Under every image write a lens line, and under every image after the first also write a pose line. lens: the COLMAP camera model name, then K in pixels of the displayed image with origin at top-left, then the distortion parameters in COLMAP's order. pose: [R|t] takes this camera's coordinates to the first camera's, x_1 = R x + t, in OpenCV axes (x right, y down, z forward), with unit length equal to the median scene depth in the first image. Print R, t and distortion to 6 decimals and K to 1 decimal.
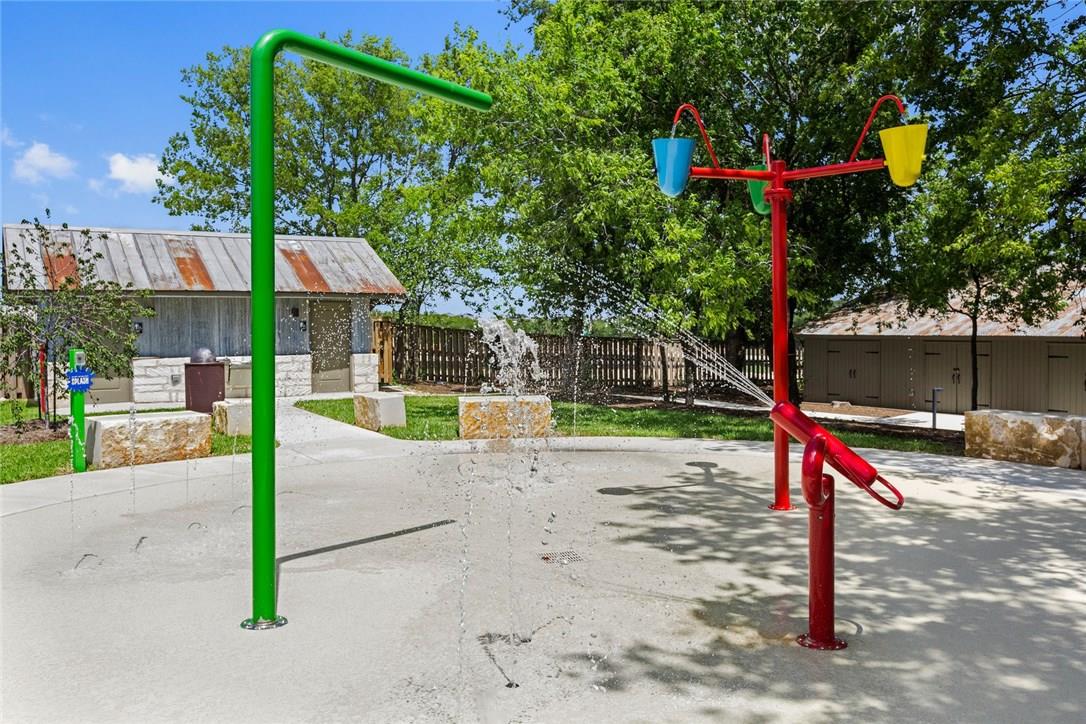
lens RADIAL K [[879.5, 0, 496.9], [0, 879.5, 360.6], [0, 0, 1]] dist [0.004384, 0.002888]
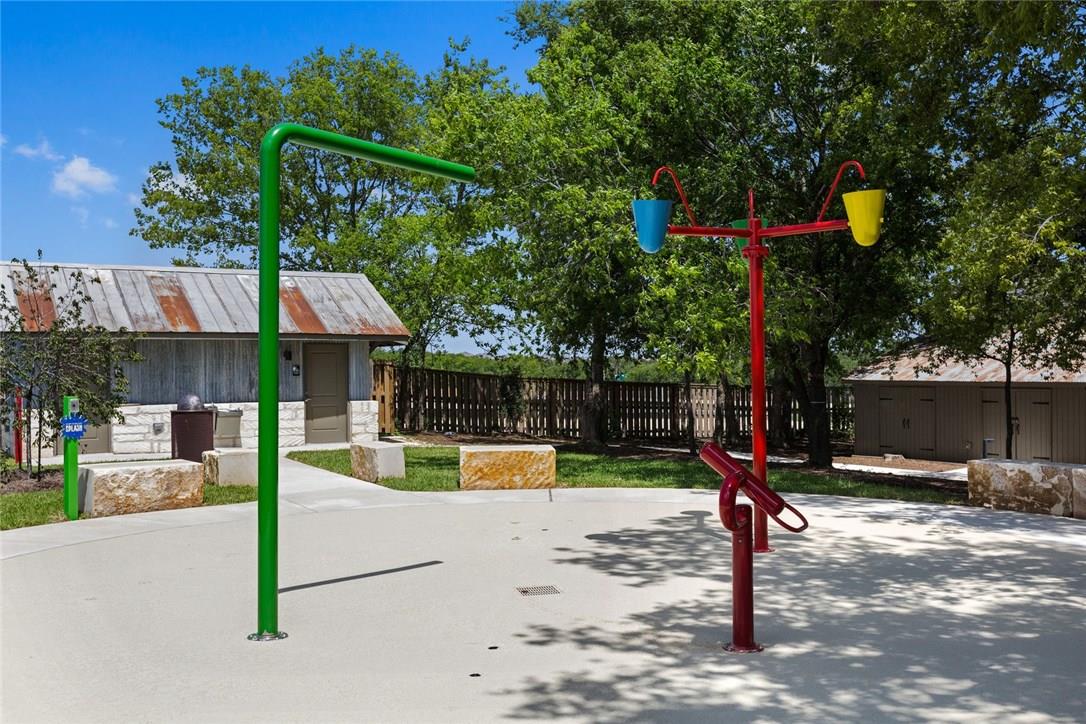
lens RADIAL K [[1089.7, 0, 543.5], [0, 1089.7, 398.4], [0, 0, 1]] dist [-0.009672, -0.001872]
pose [[0.999944, 0.001926, 0.010410, 0.028428], [-0.001833, 0.999958, -0.008936, -0.000318], [-0.010426, 0.008916, 0.999906, -0.151710]]
